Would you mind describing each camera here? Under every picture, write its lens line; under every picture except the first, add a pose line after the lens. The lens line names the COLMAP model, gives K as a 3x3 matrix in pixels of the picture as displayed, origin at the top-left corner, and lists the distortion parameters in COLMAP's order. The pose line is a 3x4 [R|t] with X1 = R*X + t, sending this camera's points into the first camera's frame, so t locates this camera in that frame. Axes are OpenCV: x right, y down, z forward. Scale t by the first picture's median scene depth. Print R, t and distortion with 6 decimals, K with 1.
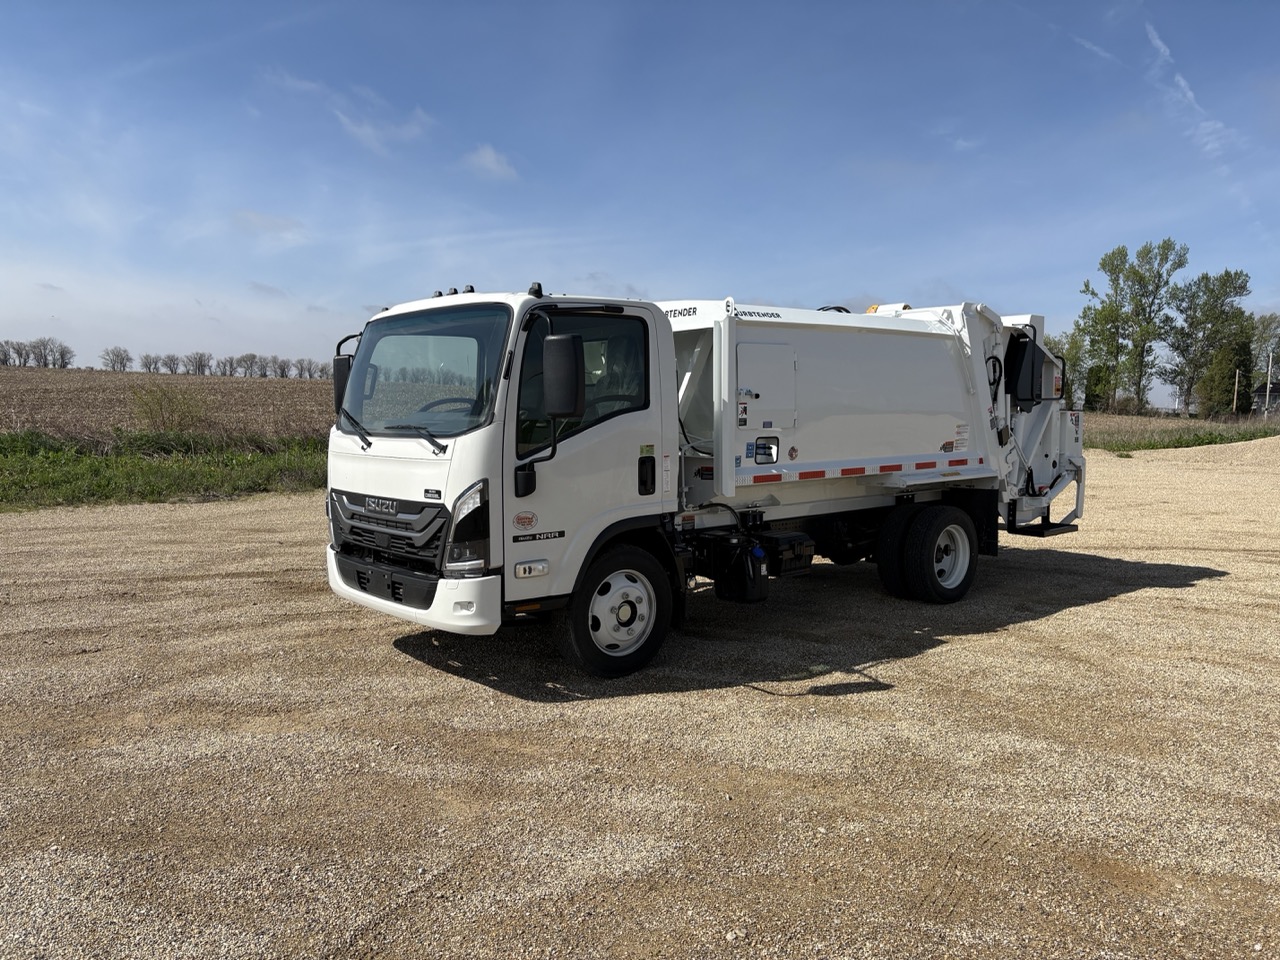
lens RADIAL K [[963.5, 0, 634.5], [0, 963.5, 472.4], [0, 0, 1]] dist [0.121089, -0.140001]
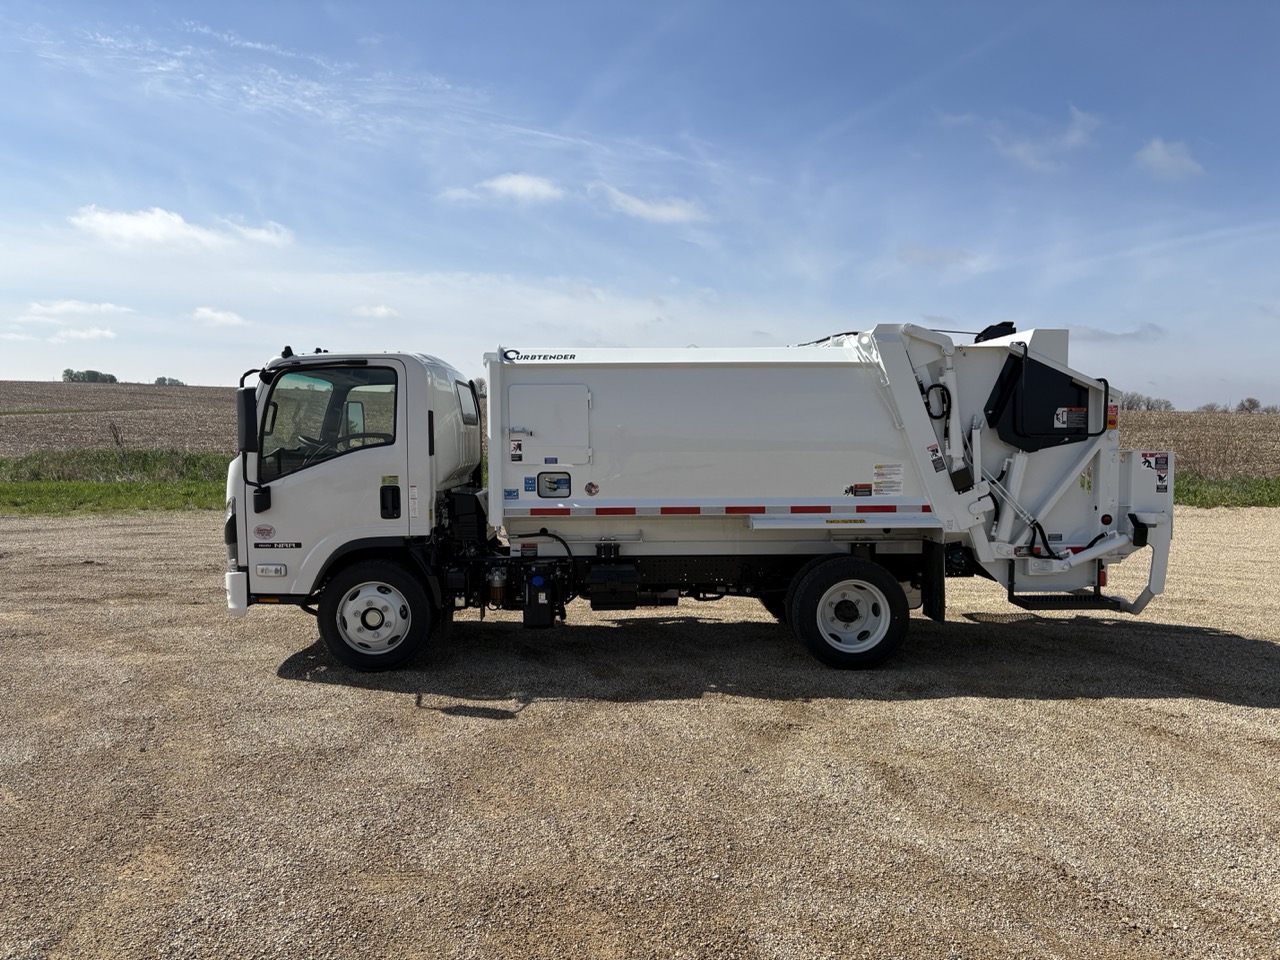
lens RADIAL K [[963.5, 0, 634.5], [0, 963.5, 472.4], [0, 0, 1]] dist [0.121089, -0.140001]
pose [[0.775649, 0.026062, -0.630626, 0.953940], [-0.043540, 0.998976, -0.012268, -0.030222], [0.629661, 0.036974, 0.775990, 0.264794]]
